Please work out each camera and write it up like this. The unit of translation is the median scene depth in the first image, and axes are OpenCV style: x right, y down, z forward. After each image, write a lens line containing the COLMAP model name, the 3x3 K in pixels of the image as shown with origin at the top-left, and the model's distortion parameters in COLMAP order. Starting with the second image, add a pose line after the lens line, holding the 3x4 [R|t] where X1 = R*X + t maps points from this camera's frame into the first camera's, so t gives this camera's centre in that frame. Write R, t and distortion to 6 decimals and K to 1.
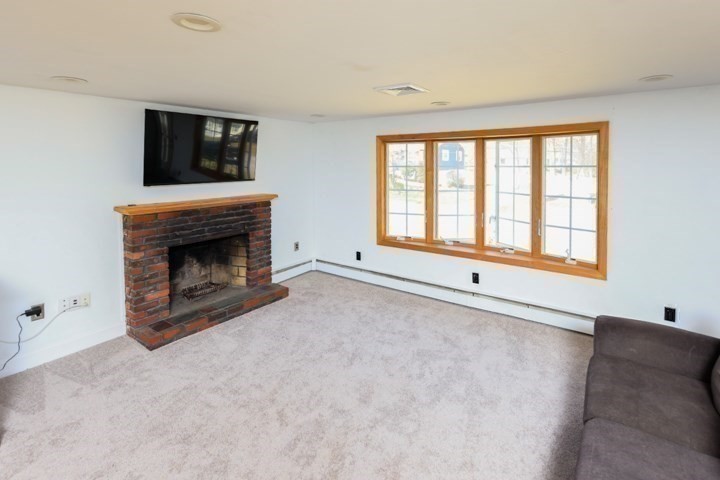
lens RADIAL K [[360.4, 0, 371.3], [0, 360.4, 174.0], [0, 0, 1]] dist [0.008837, -0.000420]
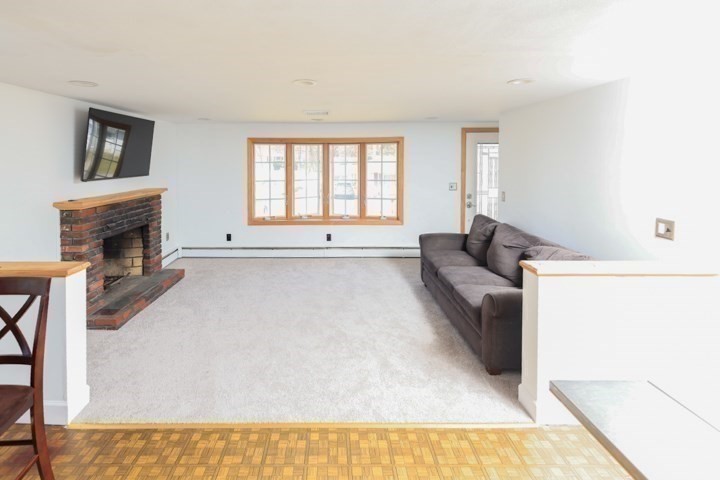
lens RADIAL K [[360.4, 0, 337.7], [0, 360.4, 162.8], [0, 0, 1]] dist [0.008837, -0.000420]
pose [[0.815154, -0.004260, 0.579229, -0.513339], [0.016416, 0.999741, -0.015749, 0.005803], [-0.579012, 0.022347, 0.815013, -0.222414]]
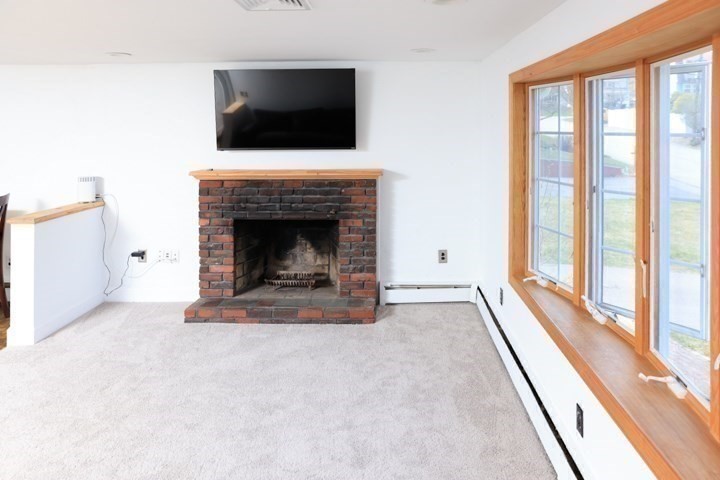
lens RADIAL K [[512.2, 0, 368.8], [0, 512.2, 122.3], [0, 0, 1]] dist [-0.024634, 0.023819]
pose [[0.564782, -0.008114, -0.825200, 0.571948], [-0.022128, 0.999443, -0.024973, -0.012878], [0.824943, 0.032364, 0.564288, 0.460061]]
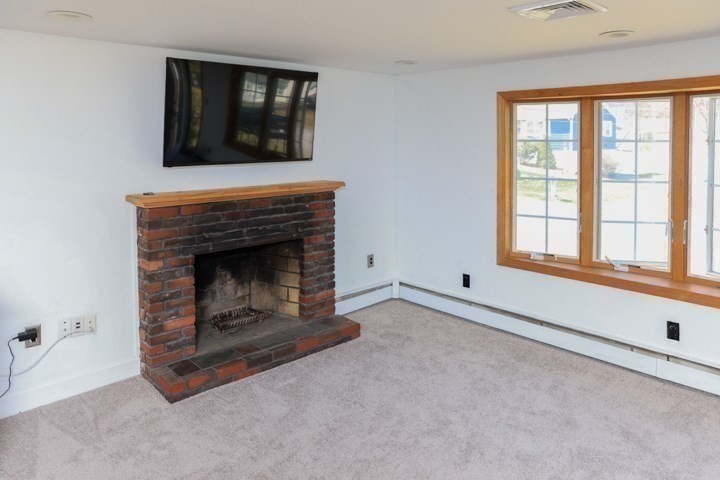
lens RADIAL K [[520.6, 0, 364.1], [0, 520.6, 151.1], [0, 0, 1]] dist [-0.014911, 0.009393]
pose [[0.980370, 0.006334, -0.197064, -0.038444], [-0.007560, 0.999956, -0.005469, 0.004478], [0.197021, 0.006851, 0.980375, 0.069574]]
